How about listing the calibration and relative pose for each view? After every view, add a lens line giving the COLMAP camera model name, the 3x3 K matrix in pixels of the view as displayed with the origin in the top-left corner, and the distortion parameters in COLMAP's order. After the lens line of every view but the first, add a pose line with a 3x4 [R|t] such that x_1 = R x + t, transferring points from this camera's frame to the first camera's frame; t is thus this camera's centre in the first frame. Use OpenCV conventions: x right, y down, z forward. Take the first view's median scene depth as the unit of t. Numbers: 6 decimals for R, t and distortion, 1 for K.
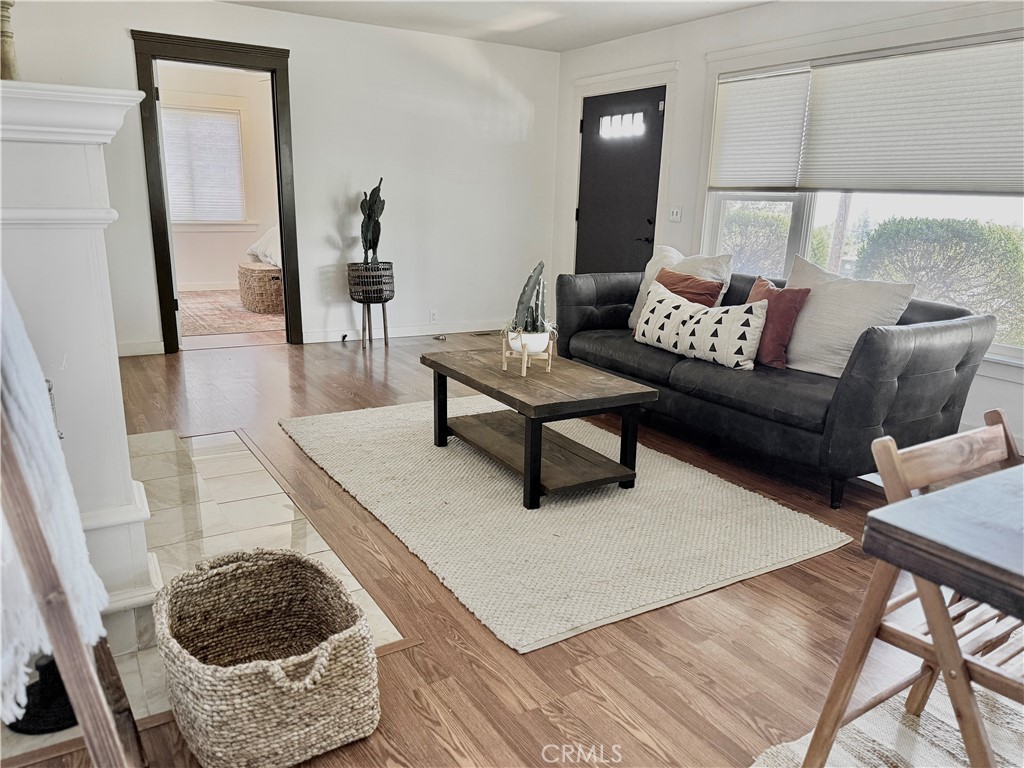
lens RADIAL K [[733.8, 0, 512.0], [0, 733.8, 384.0], [0, 0, 1]] dist [0.058459, -0.070960]
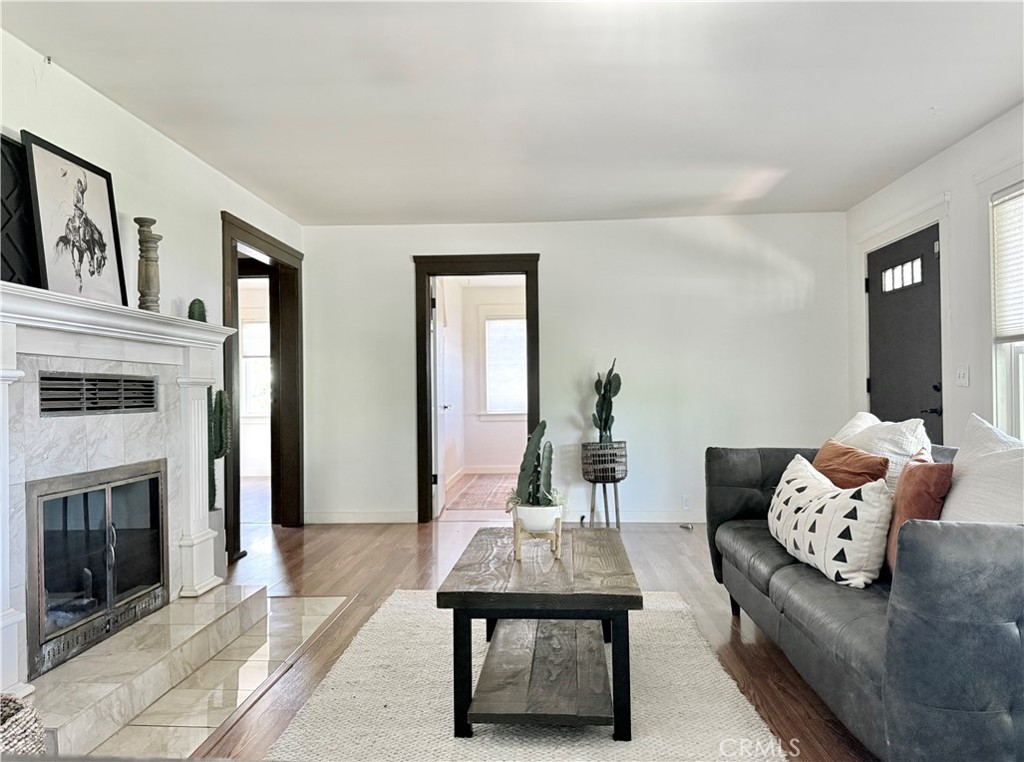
lens RADIAL K [[715.0, 0, 512.0], [0, 715.0, 381.0], [0, 0, 1]] dist [0.003158, -0.000658]
pose [[0.824339, -0.050274, -0.563859, 0.244476], [-0.100799, 0.967096, -0.233591, -0.009630], [0.557049, 0.249395, 0.792148, 0.166071]]
